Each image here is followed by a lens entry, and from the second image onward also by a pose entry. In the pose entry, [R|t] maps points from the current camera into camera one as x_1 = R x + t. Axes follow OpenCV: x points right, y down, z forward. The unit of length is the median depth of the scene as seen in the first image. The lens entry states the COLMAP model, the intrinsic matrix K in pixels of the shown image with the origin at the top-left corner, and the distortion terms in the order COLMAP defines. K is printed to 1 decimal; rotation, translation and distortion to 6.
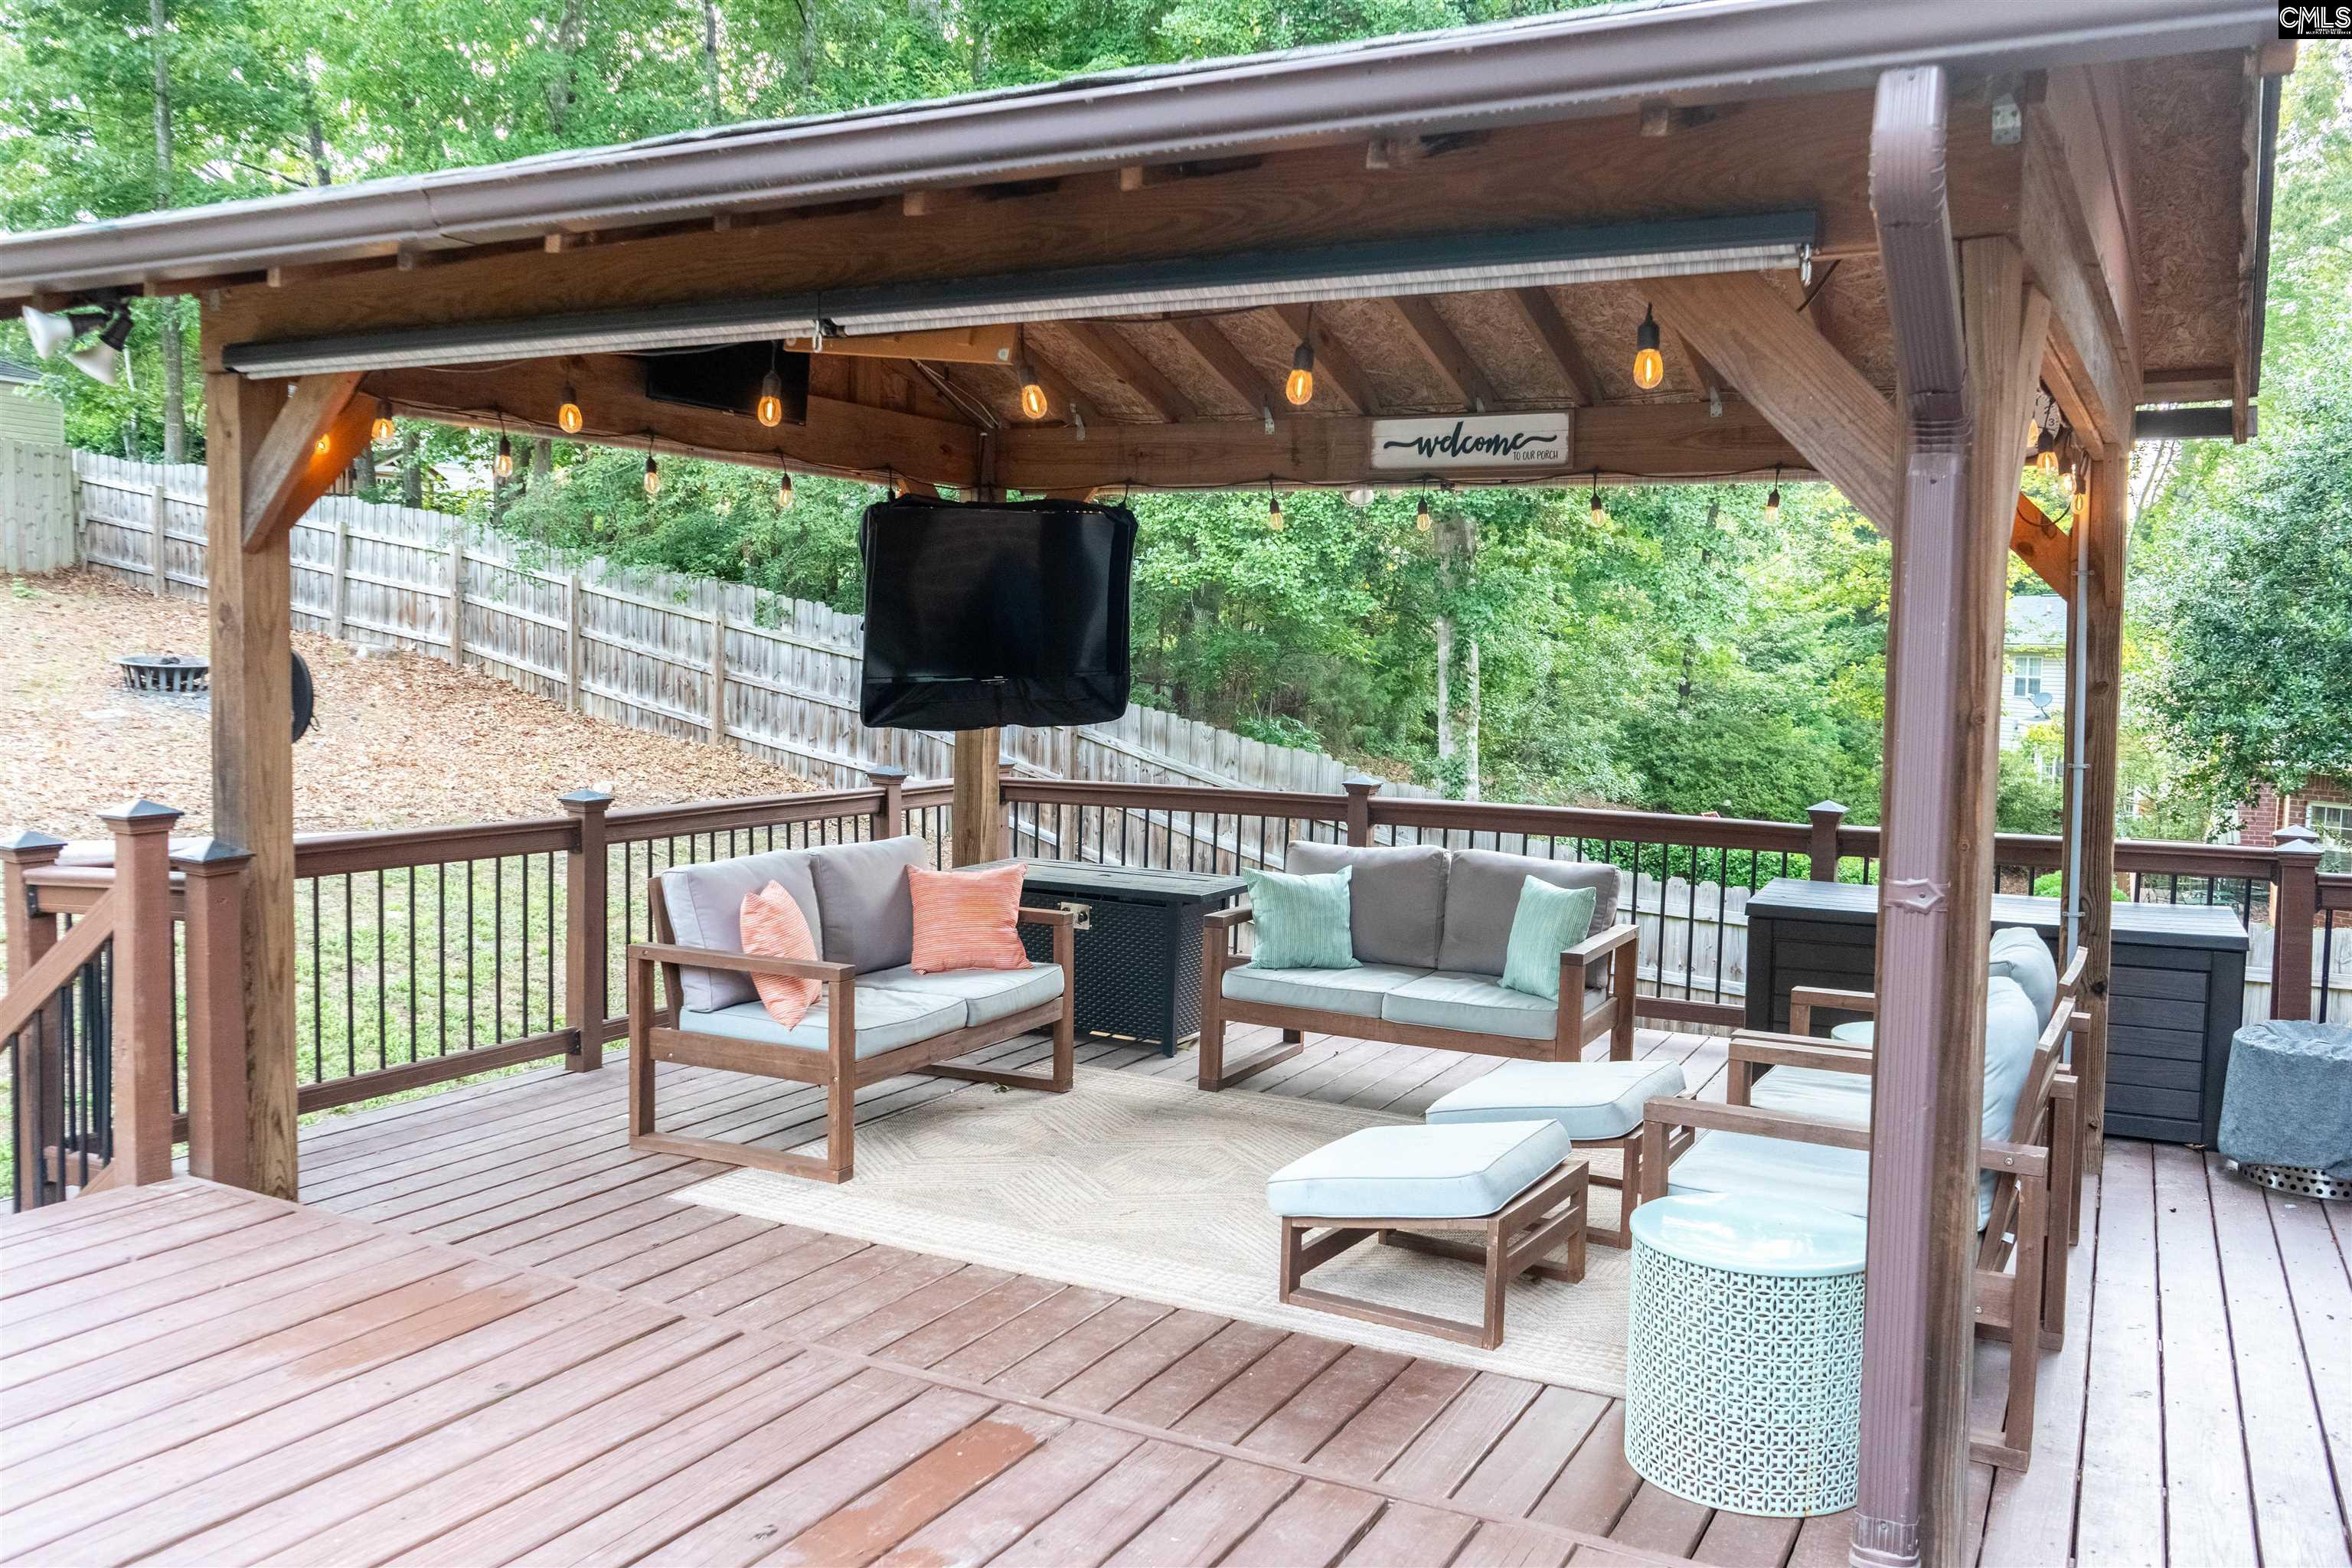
lens RADIAL K [[1875.2, 0, 1174.4], [0, 1875.2, 780.6], [0, 0, 1]] dist [-0.005059, -0.007641]
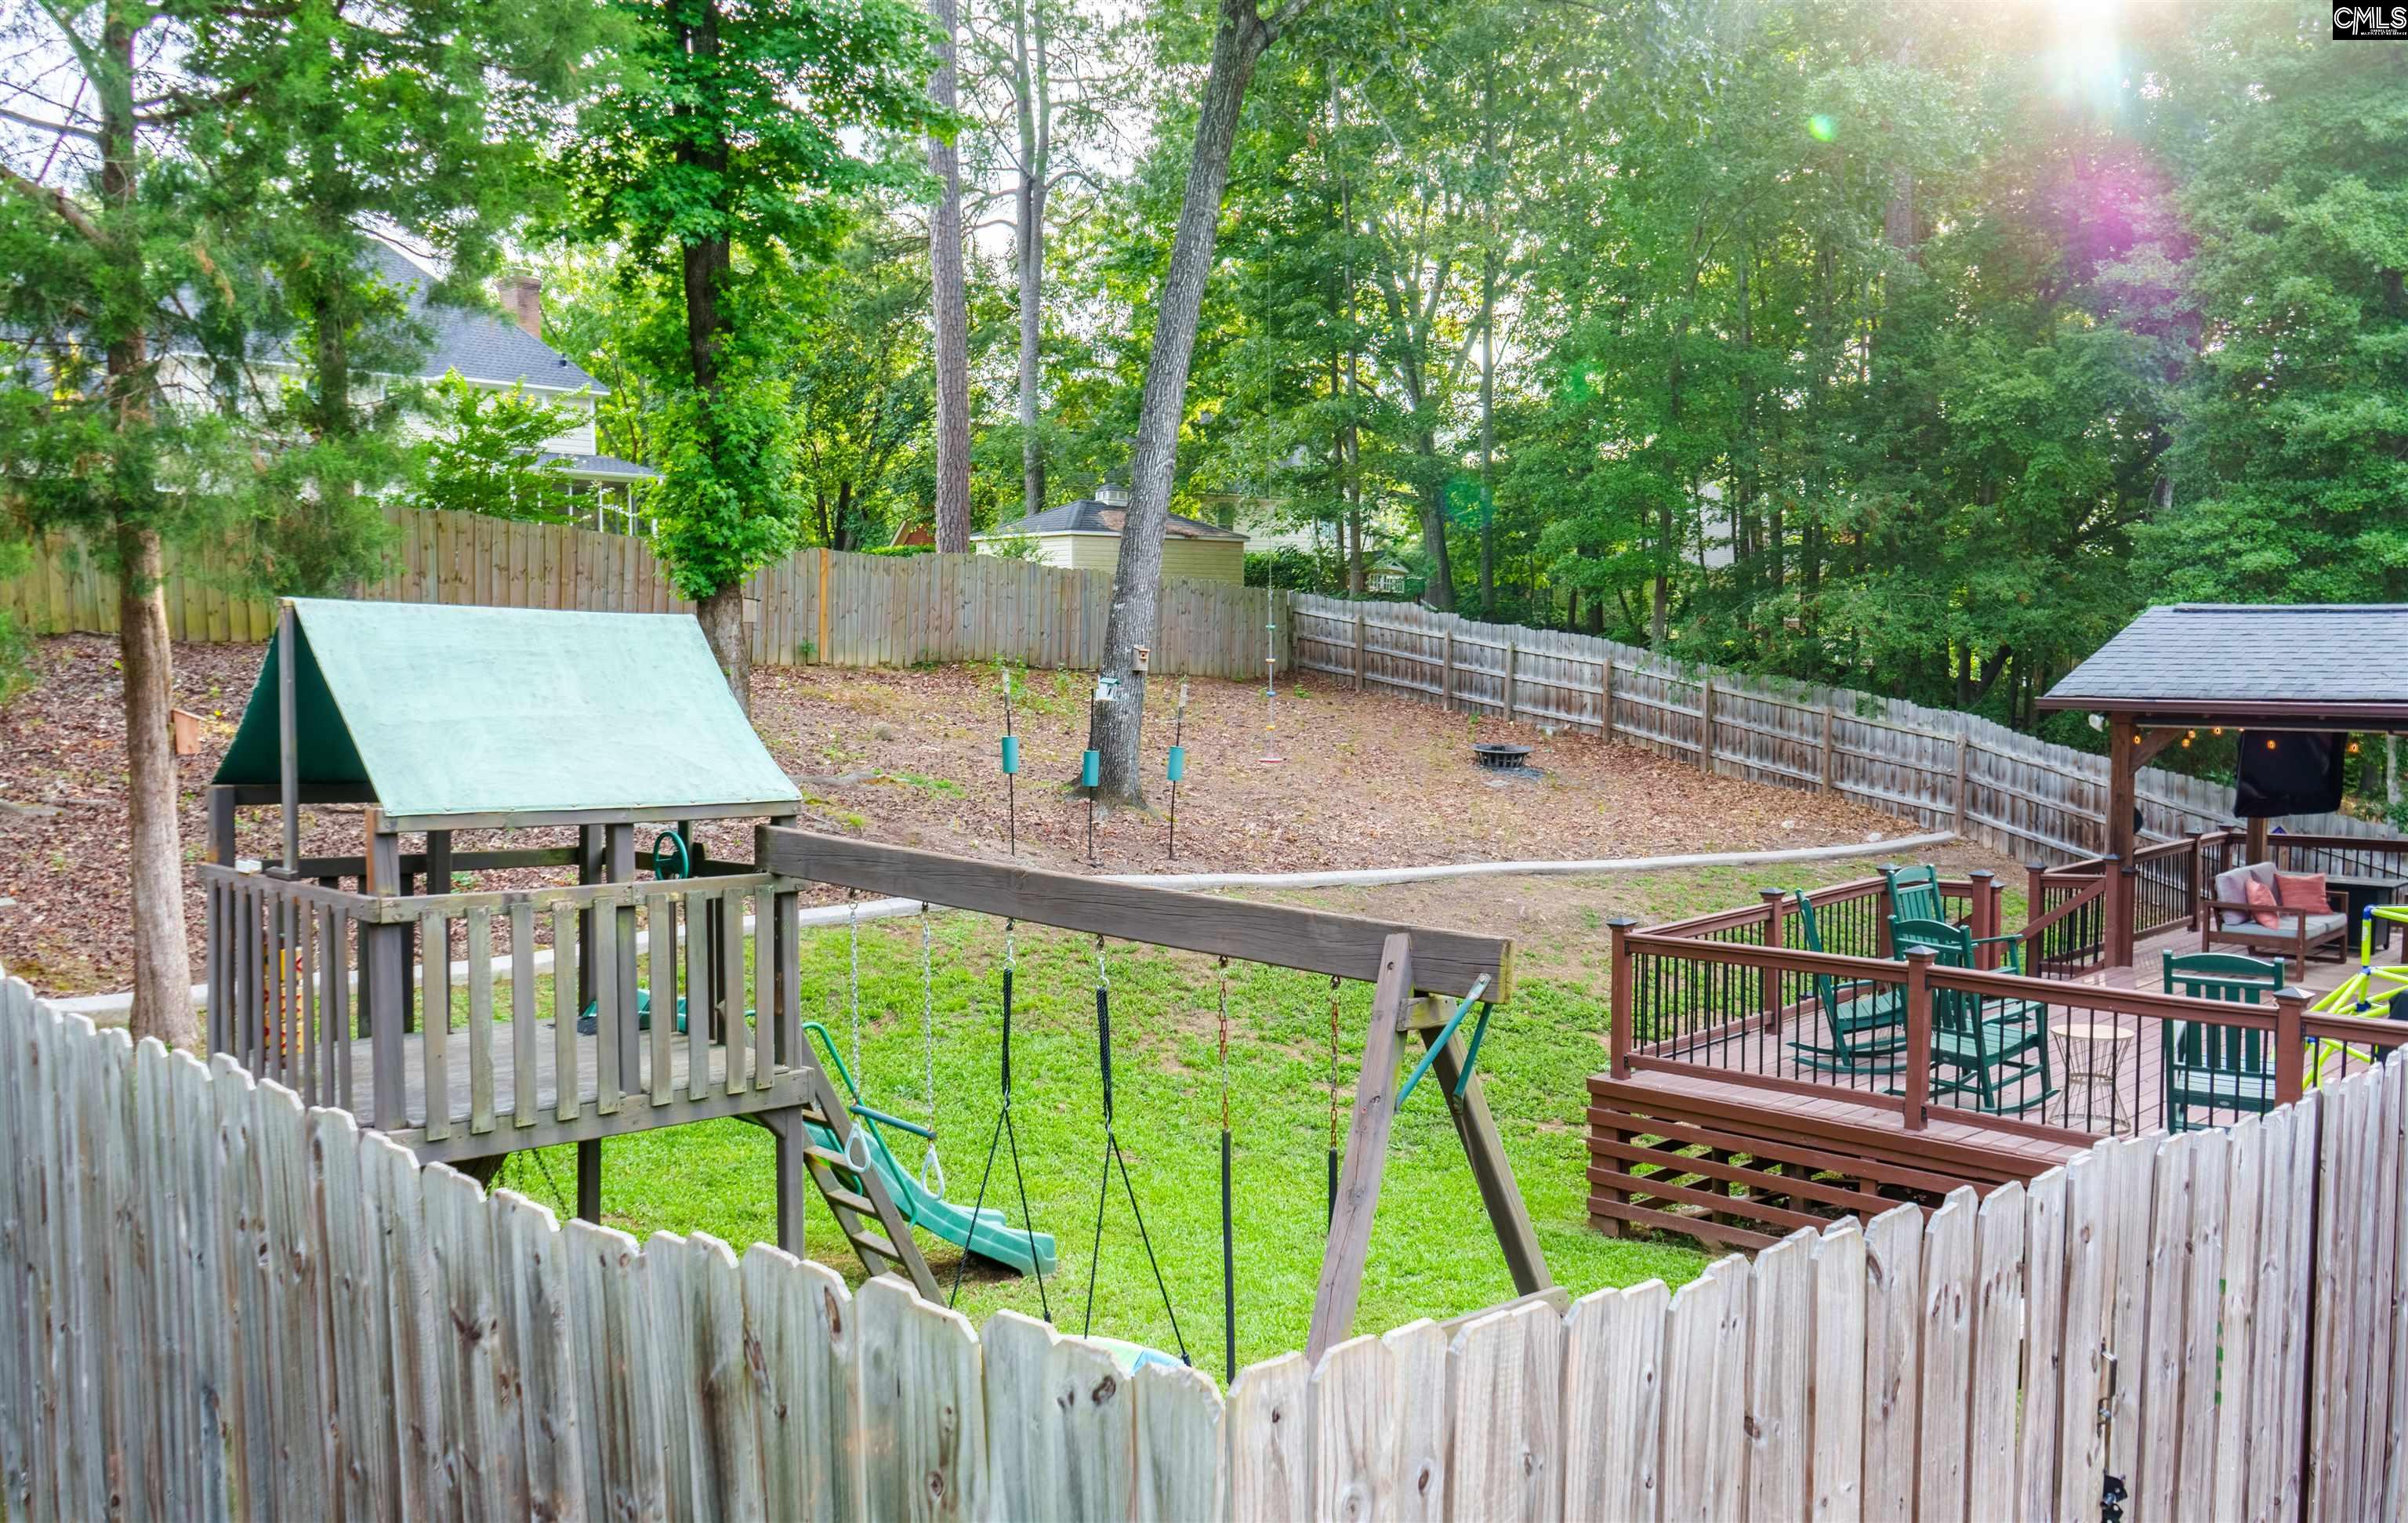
lens RADIAL K [[1946.5, 0, 1202.4], [0, 1946.5, 768.0], [0, 0, 1]] dist [0.011022, 0.003463]
pose [[0.947961, -0.012309, -0.318149, -0.210131], [0.008965, 0.999888, -0.011974, -0.024708], [0.318260, 0.008499, 0.947965, -0.615157]]
